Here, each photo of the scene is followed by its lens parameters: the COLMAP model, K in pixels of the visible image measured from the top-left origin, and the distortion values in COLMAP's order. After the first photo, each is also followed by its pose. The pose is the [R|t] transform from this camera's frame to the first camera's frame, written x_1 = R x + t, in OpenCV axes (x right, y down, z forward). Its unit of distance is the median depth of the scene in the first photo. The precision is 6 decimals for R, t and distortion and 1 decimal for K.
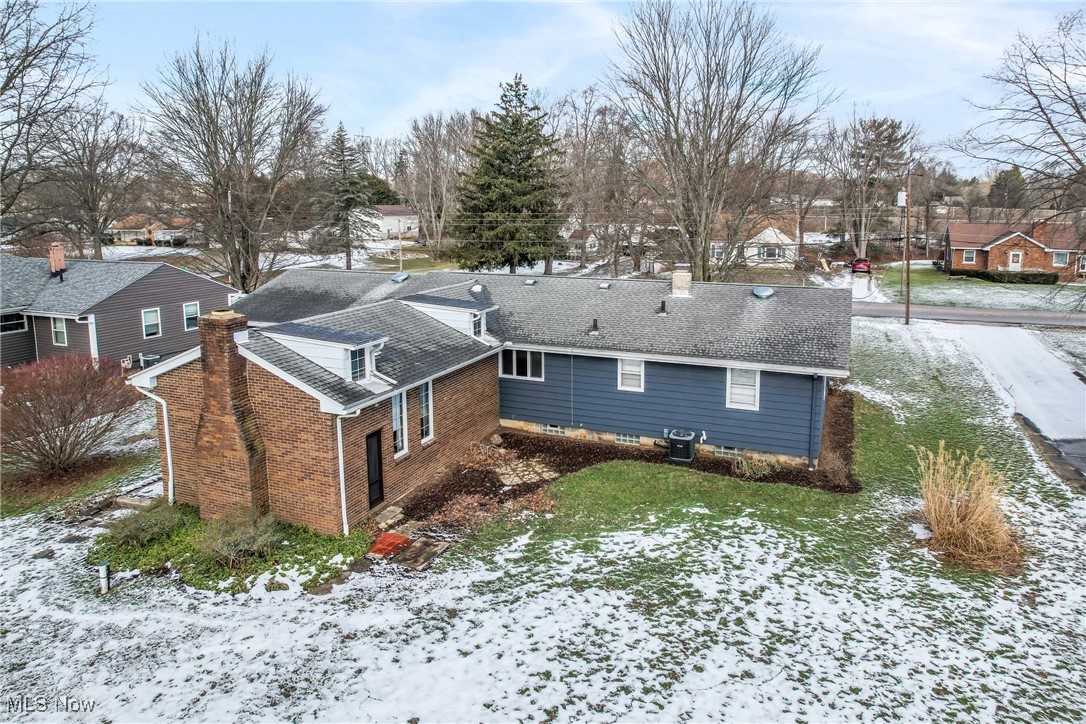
lens RADIAL K [[690.2, 0, 558.9], [0, 690.2, 308.4], [0, 0, 1]] dist [-0.045029, 0.020628]
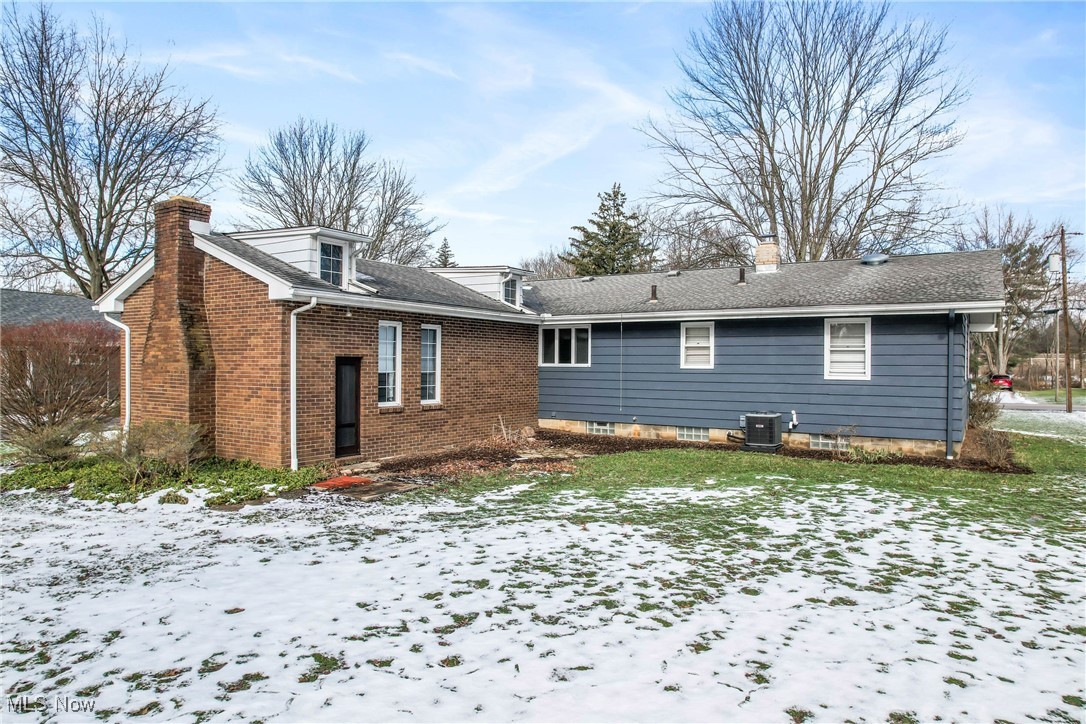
lens RADIAL K [[690.2, 0, 539.9], [0, 690.2, 361.4], [0, 0, 1]] dist [-0.045029, 0.020628]
pose [[0.984072, 0.015480, -0.177092, 0.094475], [-0.037130, 0.992127, -0.119603, 0.295989], [0.173847, 0.124273, 0.976900, 0.291501]]
